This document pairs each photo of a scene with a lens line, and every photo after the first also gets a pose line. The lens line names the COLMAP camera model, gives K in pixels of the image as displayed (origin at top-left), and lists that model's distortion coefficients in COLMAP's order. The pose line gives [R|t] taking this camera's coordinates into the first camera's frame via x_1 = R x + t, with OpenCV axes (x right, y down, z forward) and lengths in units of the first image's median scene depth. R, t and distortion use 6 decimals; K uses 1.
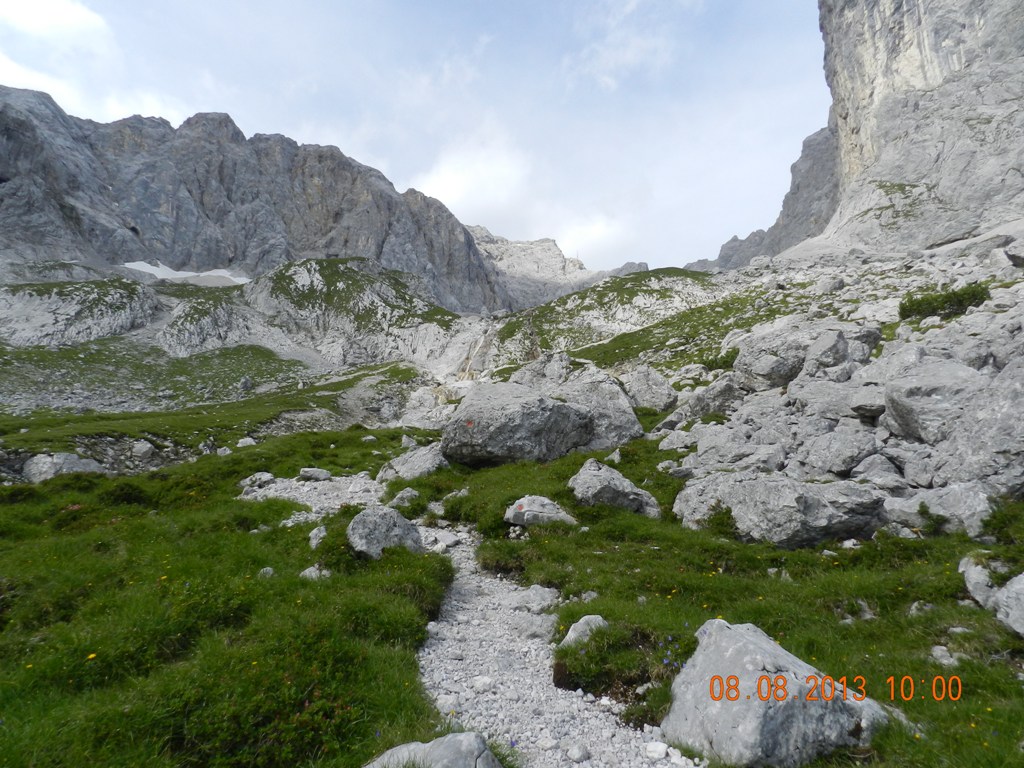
lens RADIAL K [[689.7, 0, 512.9], [0, 689.7, 383.8], [0, 0, 1]] dist [0.011183, -0.004135]
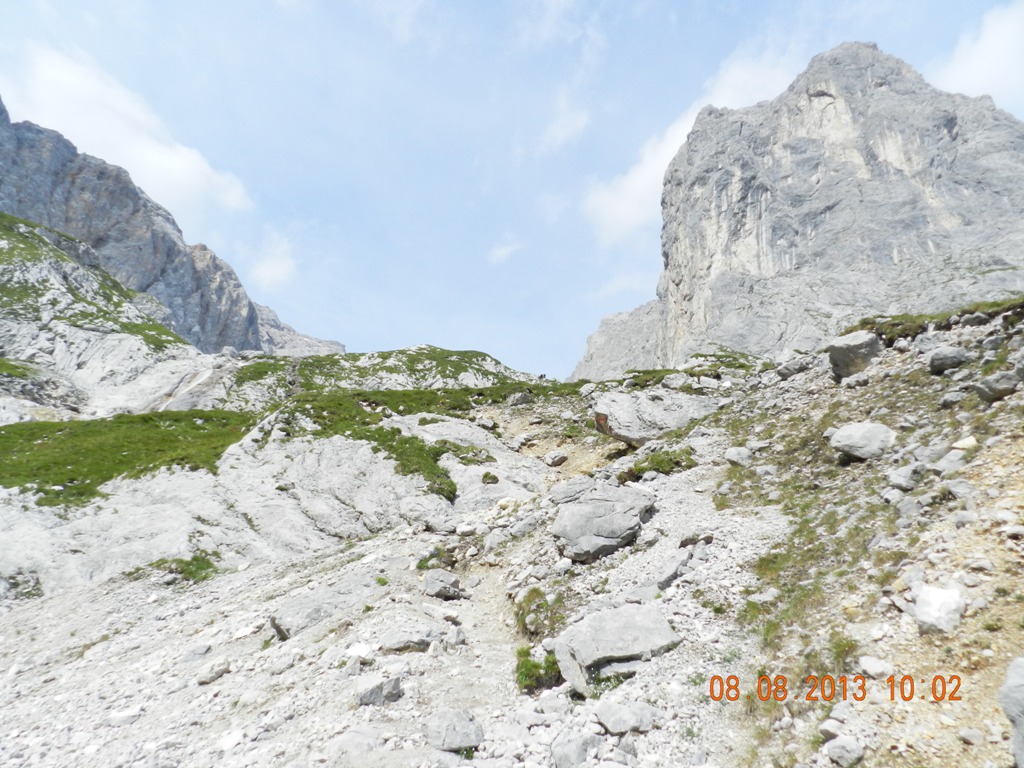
lens RADIAL K [[689.7, 0, 516.1], [0, 689.7, 384.9], [0, 0, 1]] dist [0.011183, -0.004135]
pose [[0.914441, 0.268406, 0.302913, 0.023282], [-0.208212, 0.953800, -0.216593, 0.020561], [-0.347053, 0.134992, 0.928079, 0.355582]]
